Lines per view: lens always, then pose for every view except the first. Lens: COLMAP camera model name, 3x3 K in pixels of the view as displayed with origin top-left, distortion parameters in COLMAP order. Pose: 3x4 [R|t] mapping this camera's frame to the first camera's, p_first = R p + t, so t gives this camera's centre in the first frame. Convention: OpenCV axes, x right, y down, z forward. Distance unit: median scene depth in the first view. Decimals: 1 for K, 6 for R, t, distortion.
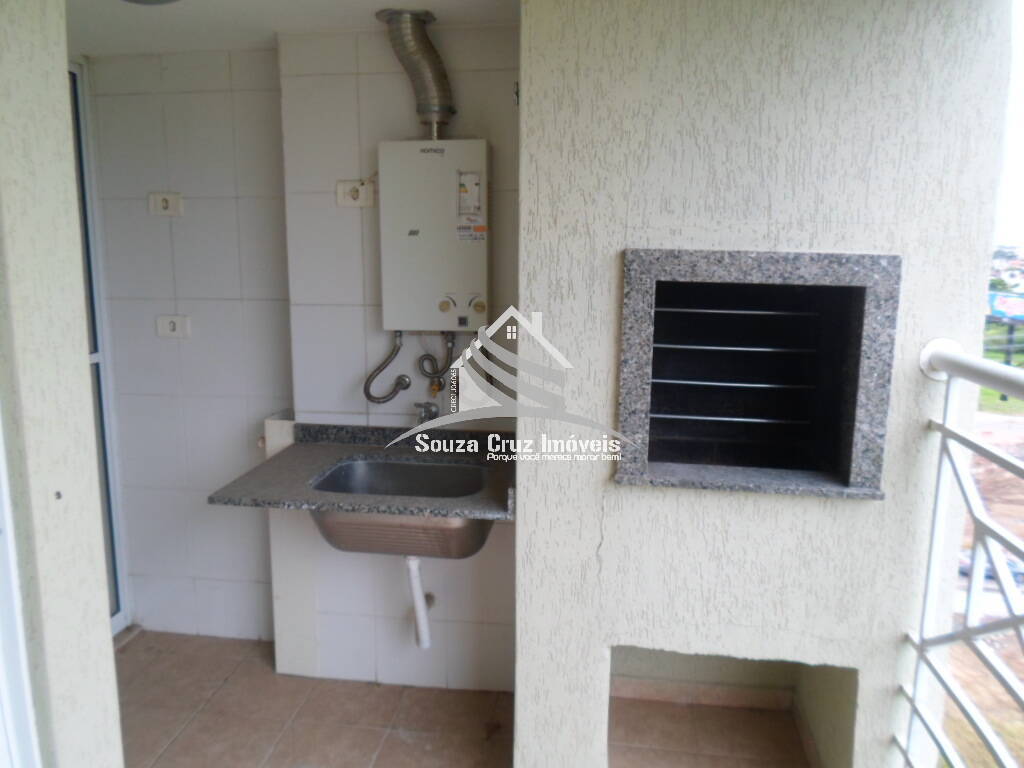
lens RADIAL K [[798.2, 0, 503.9], [0, 798.2, 371.5], [0, 0, 1]] dist [-0.001217, -0.005506]
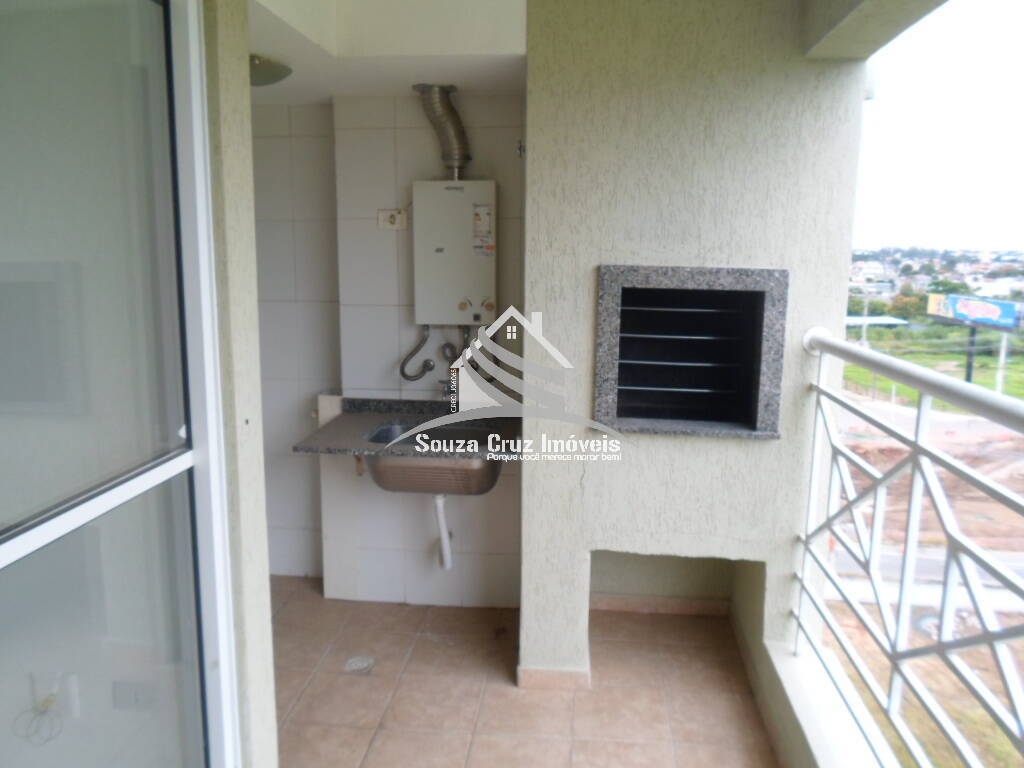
lens RADIAL K [[798.2, 0, 503.9], [0, 798.2, 371.5], [0, 0, 1]] dist [-0.001217, -0.005506]
pose [[0.999441, -0.003729, 0.033219, -0.065457], [0.003876, 0.999983, -0.004362, 0.041262], [-0.033202, 0.004488, 0.999439, -0.405926]]
